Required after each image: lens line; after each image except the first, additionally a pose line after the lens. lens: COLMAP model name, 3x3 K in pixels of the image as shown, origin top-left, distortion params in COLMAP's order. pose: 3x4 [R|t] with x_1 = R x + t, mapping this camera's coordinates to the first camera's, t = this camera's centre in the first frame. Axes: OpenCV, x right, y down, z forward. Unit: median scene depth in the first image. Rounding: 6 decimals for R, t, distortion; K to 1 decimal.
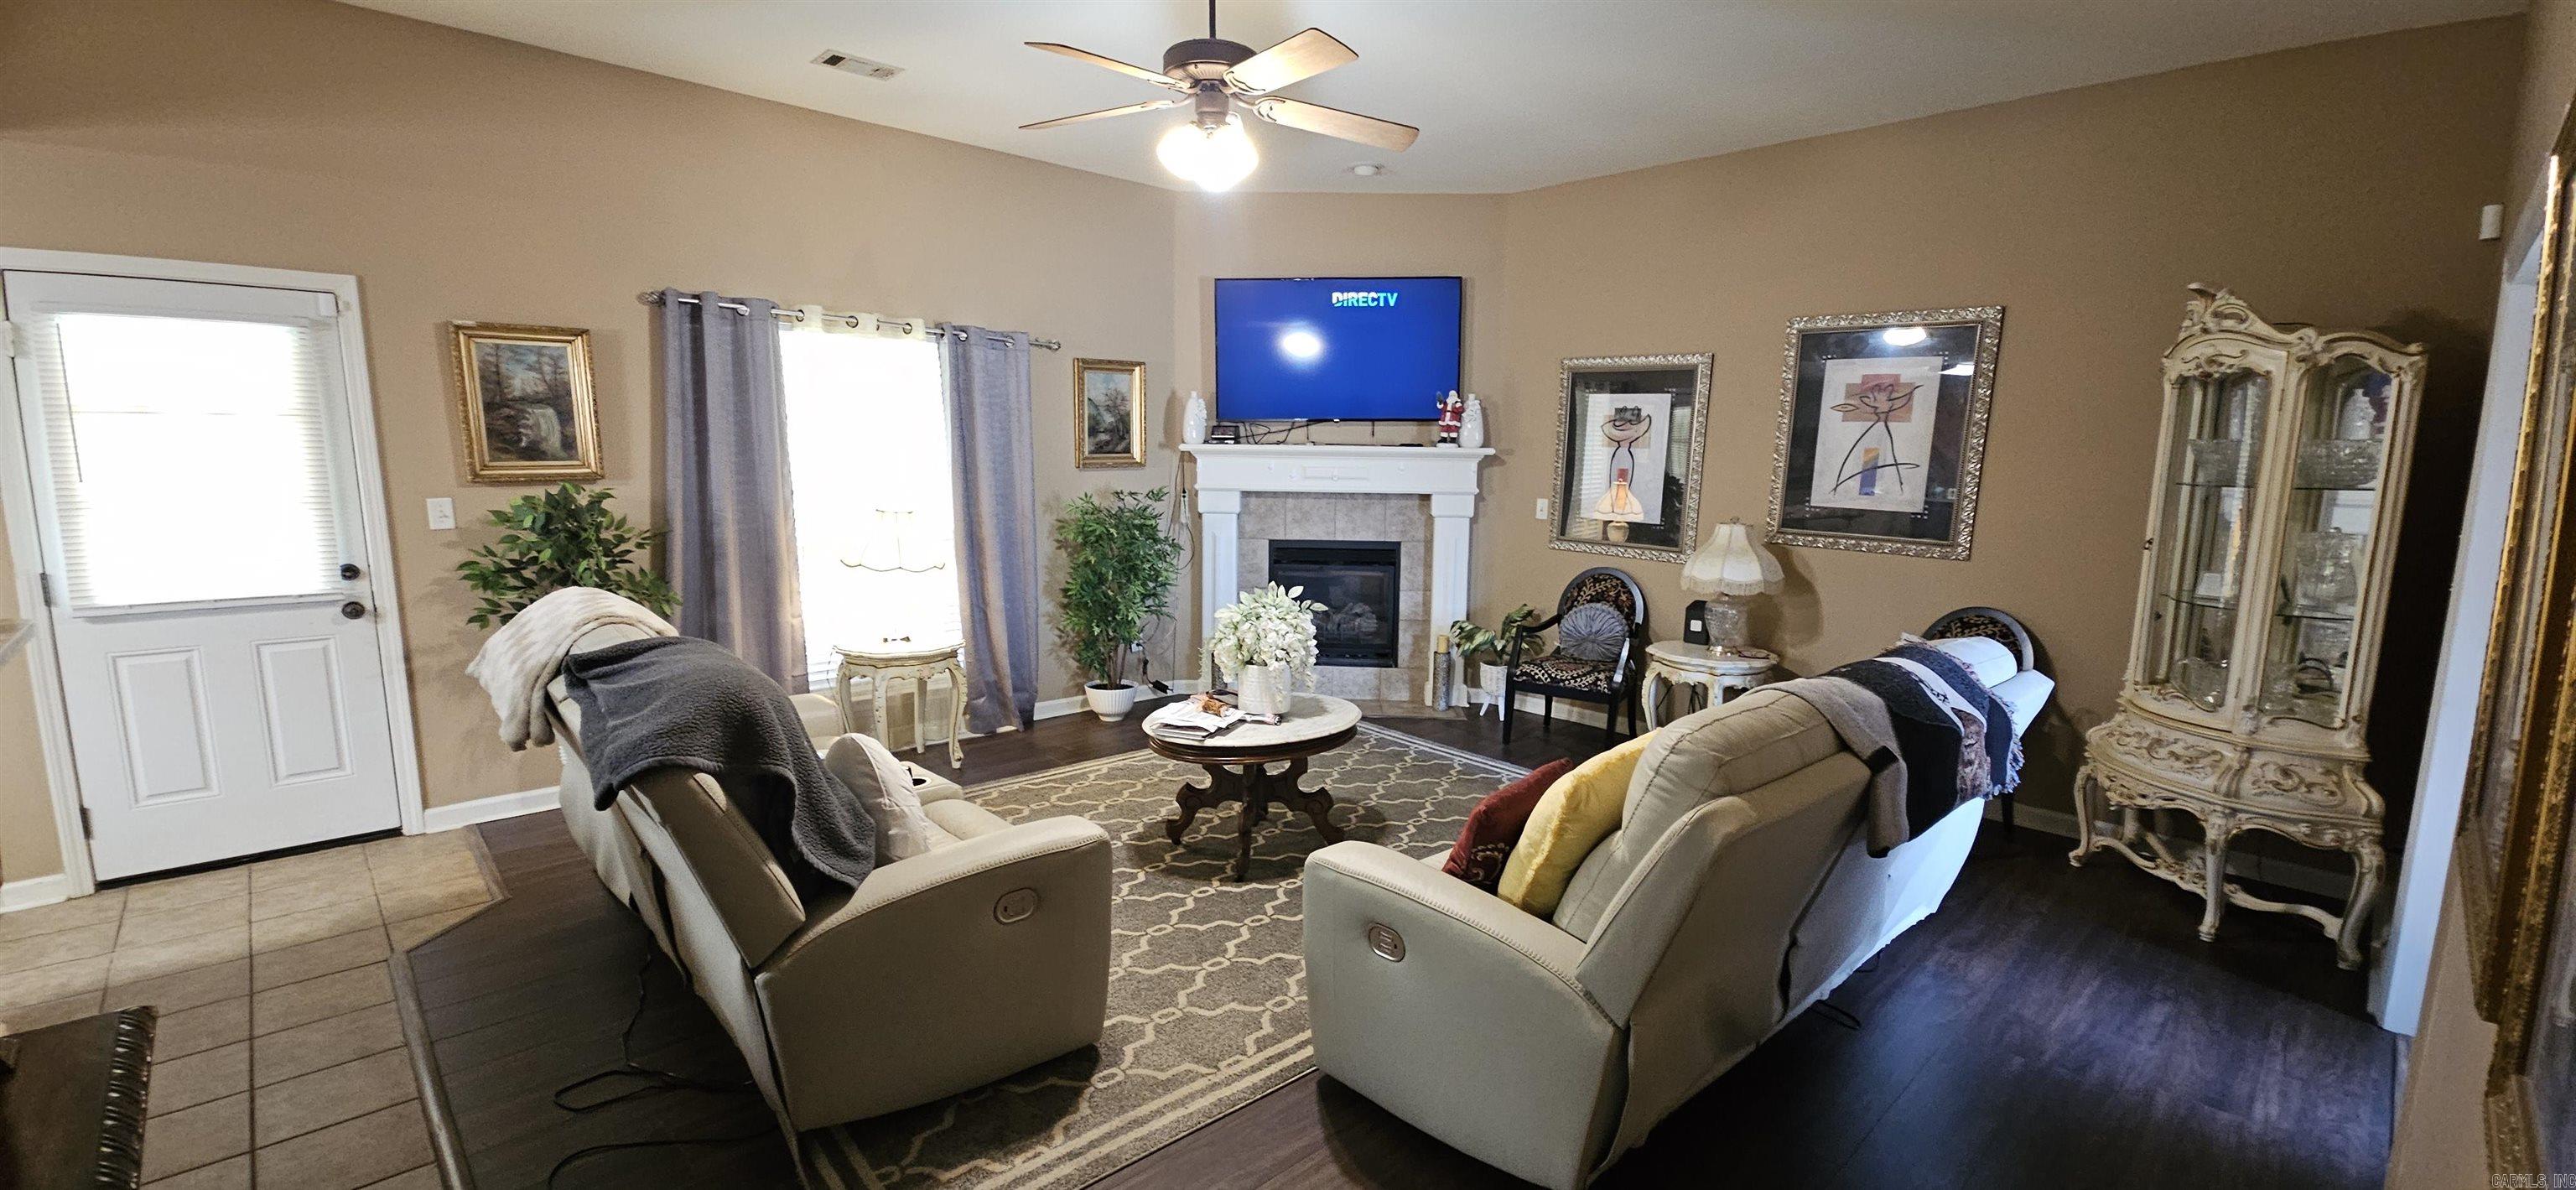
lens RADIAL K [[1046.2, 0, 1294.5], [0, 1046.2, 608.4], [0, 0, 1]] dist [0.004240, -0.005443]
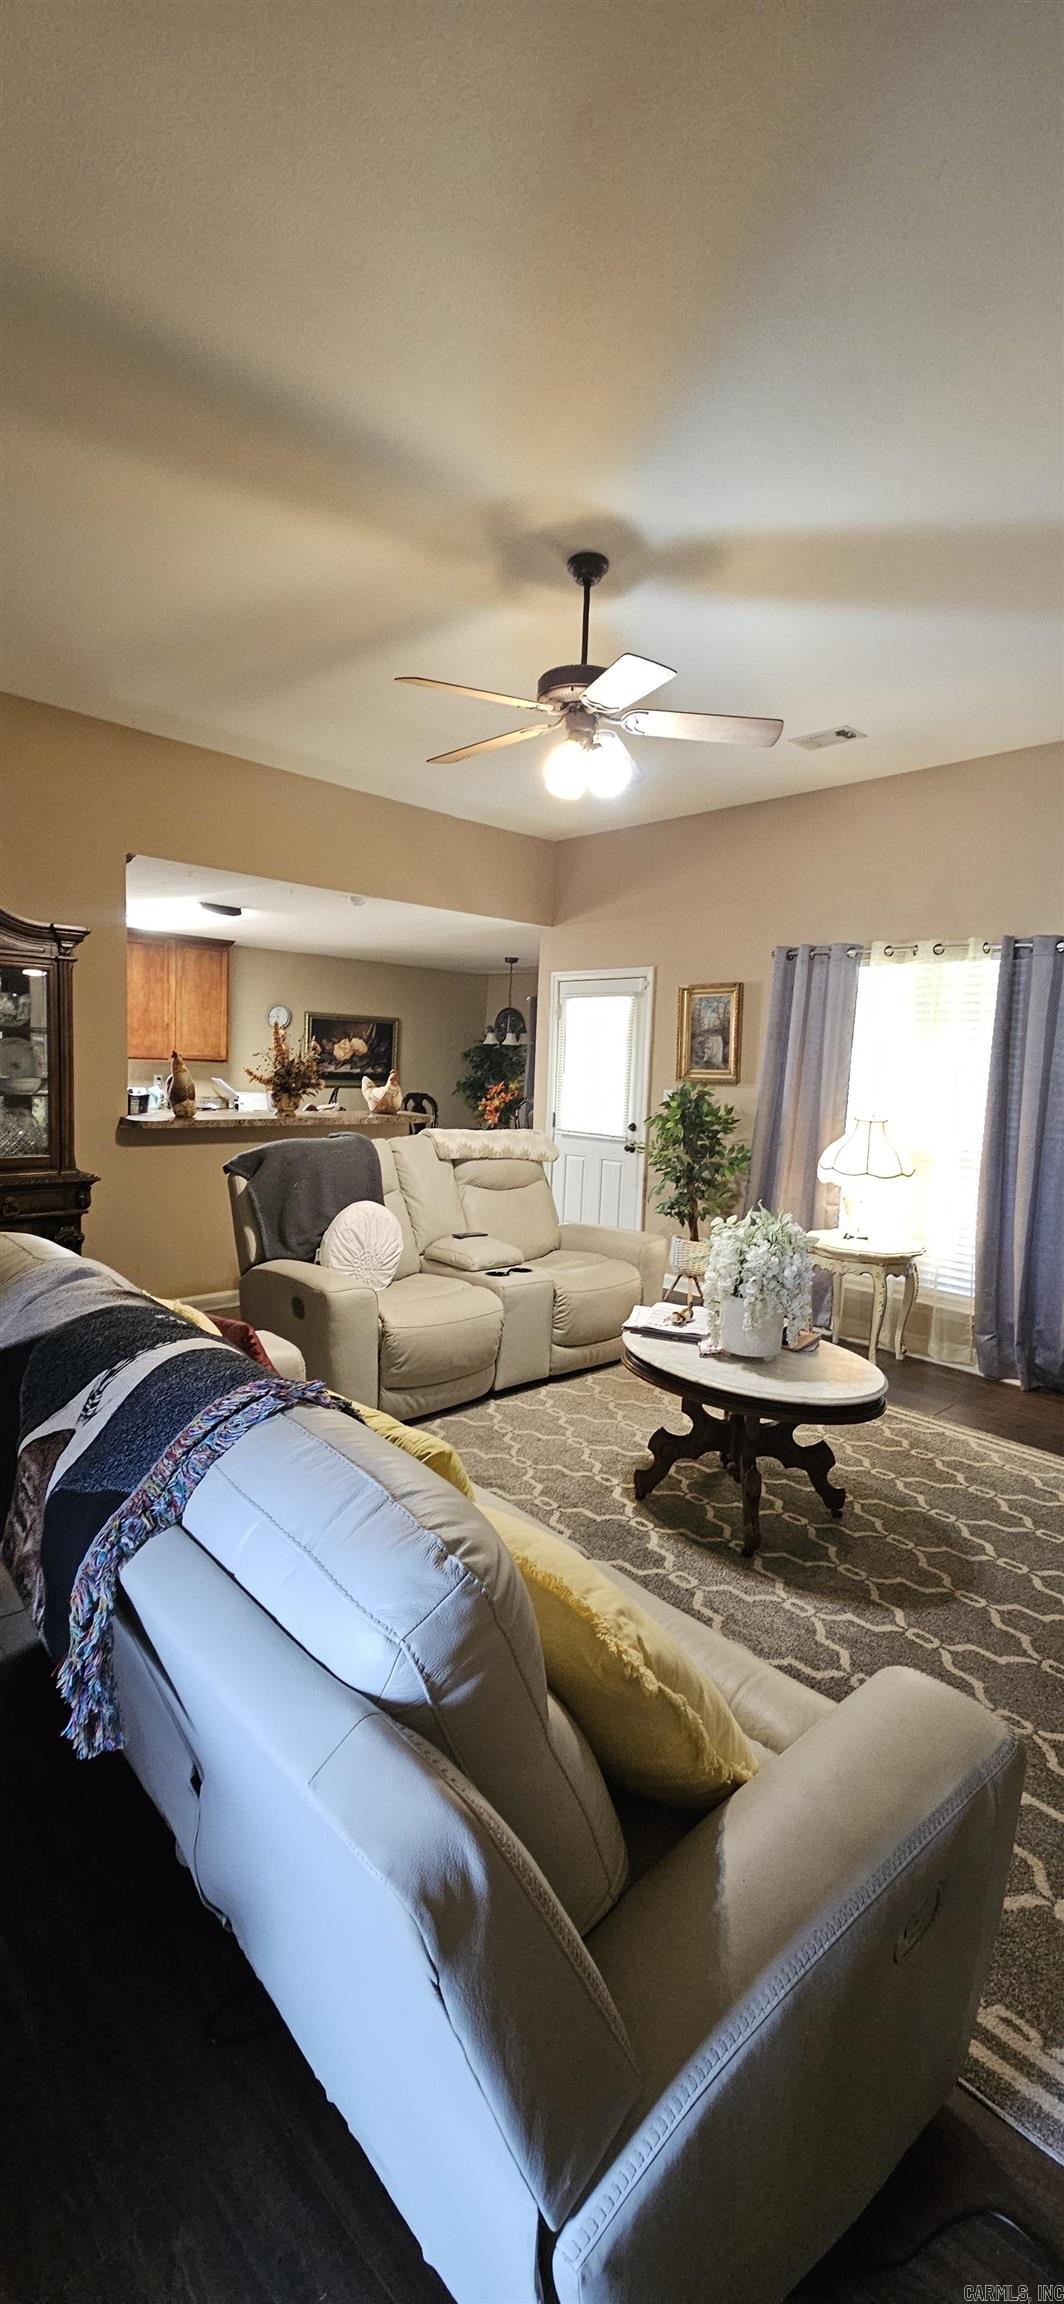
lens RADIAL K [[935.7, 0, 511.5], [0, 935.7, 1150.0], [0, 0, 1]] dist [0.004240, -0.005443]
pose [[-0.007560, 0.078968, -0.996848, 0.516807], [-0.187898, 0.979008, 0.078980, -0.061122], [0.982160, 0.187902, 0.007436, 0.558004]]
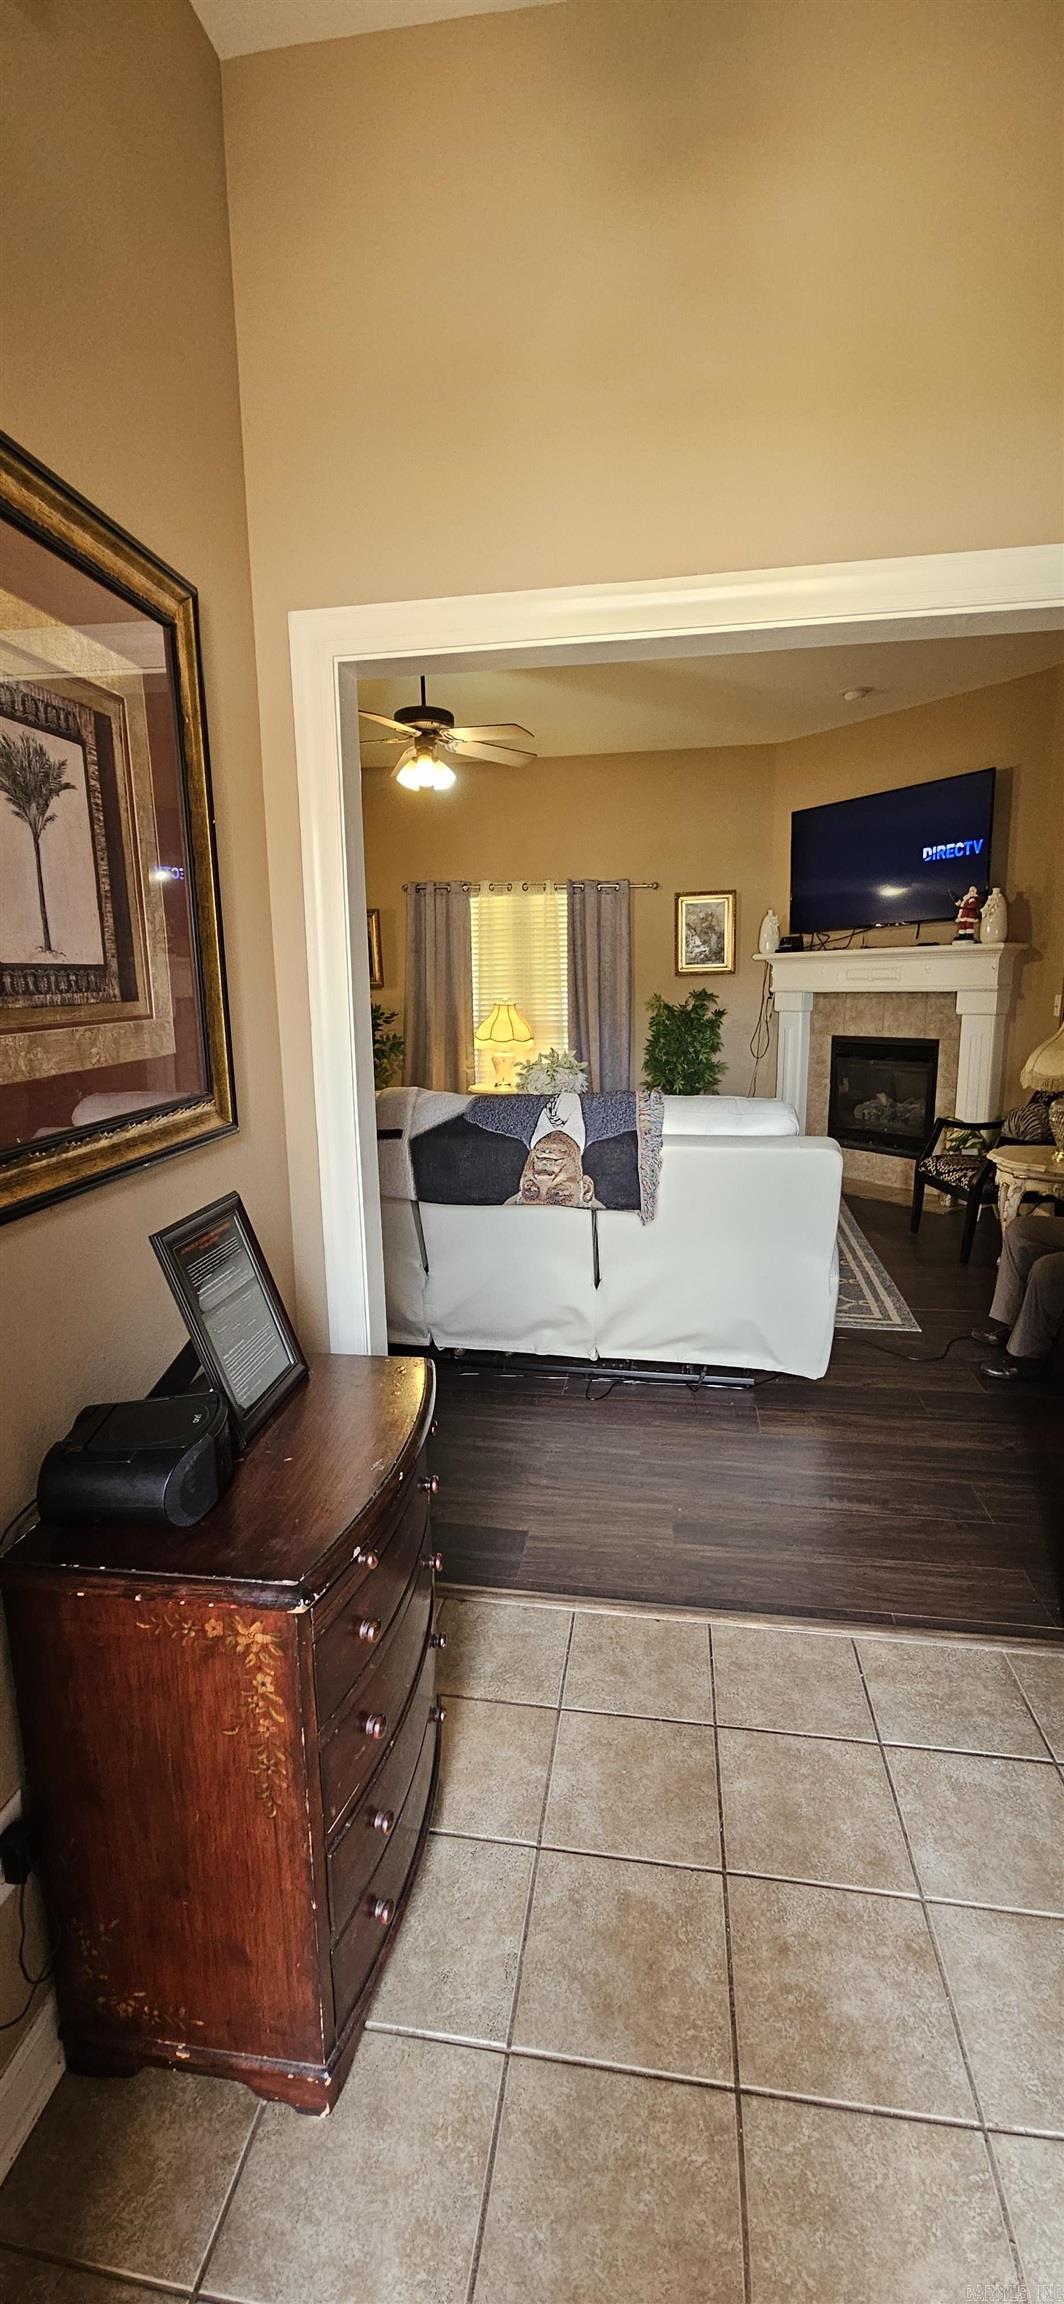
lens RADIAL K [[935.7, 0, 511.5], [0, 935.7, 1150.0], [0, 0, 1]] dist [0.004240, -0.005443]
pose [[0.596606, 0.116039, -0.794101, 0.694160], [-0.094490, 0.992766, 0.074079, 0.018292], [0.796952, 0.030839, 0.603254, 0.132319]]
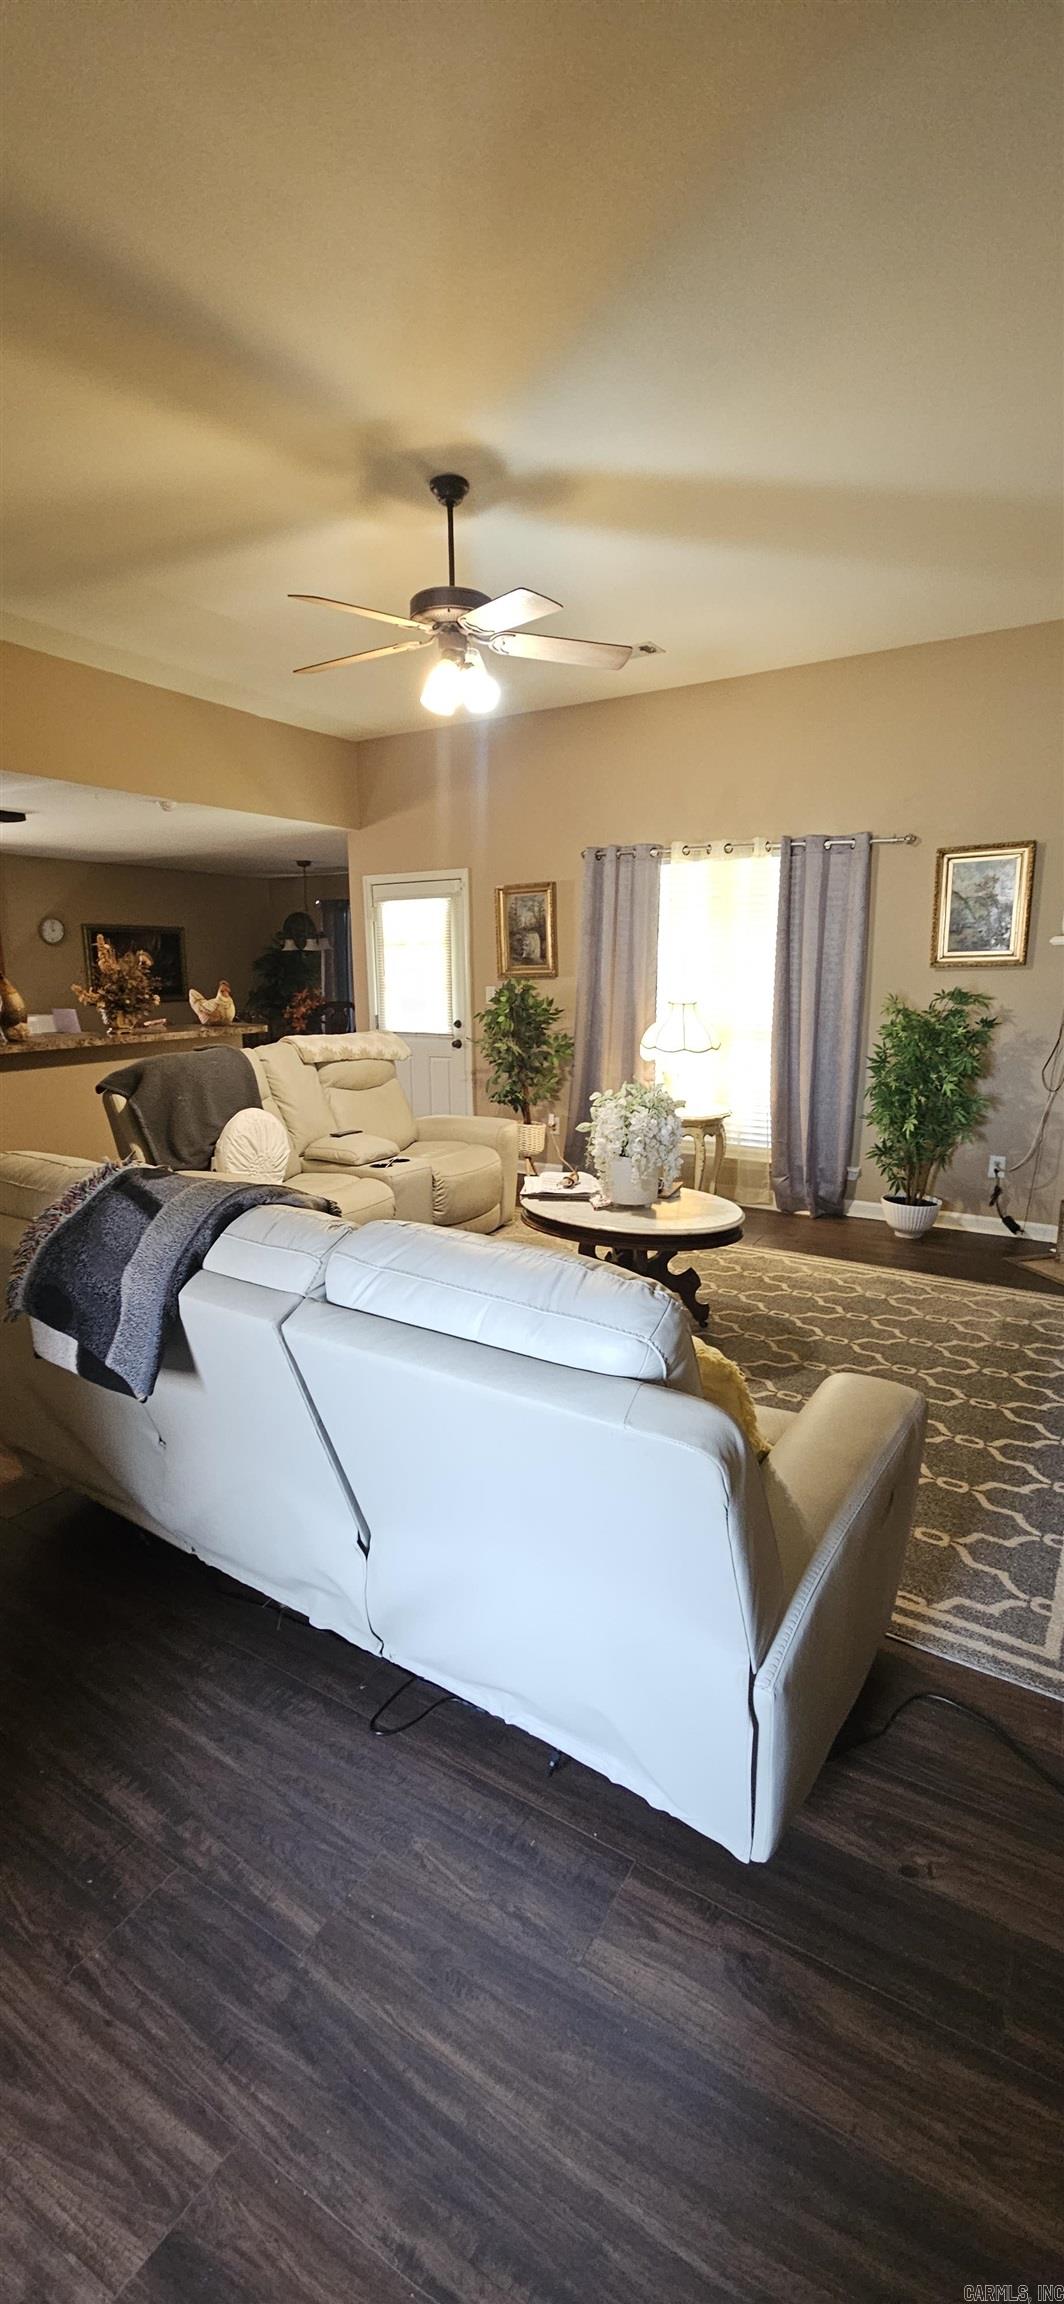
lens RADIAL K [[937.4, 0, 513.9], [0, 937.4, 1150.8], [0, 0, 1]] dist [-0.002255, -0.000041]
pose [[0.251151, 0.169941, -0.952913, 0.574983], [-0.132332, 0.981252, 0.140117, -0.044154], [0.958860, 0.090910, 0.268931, 0.463435]]
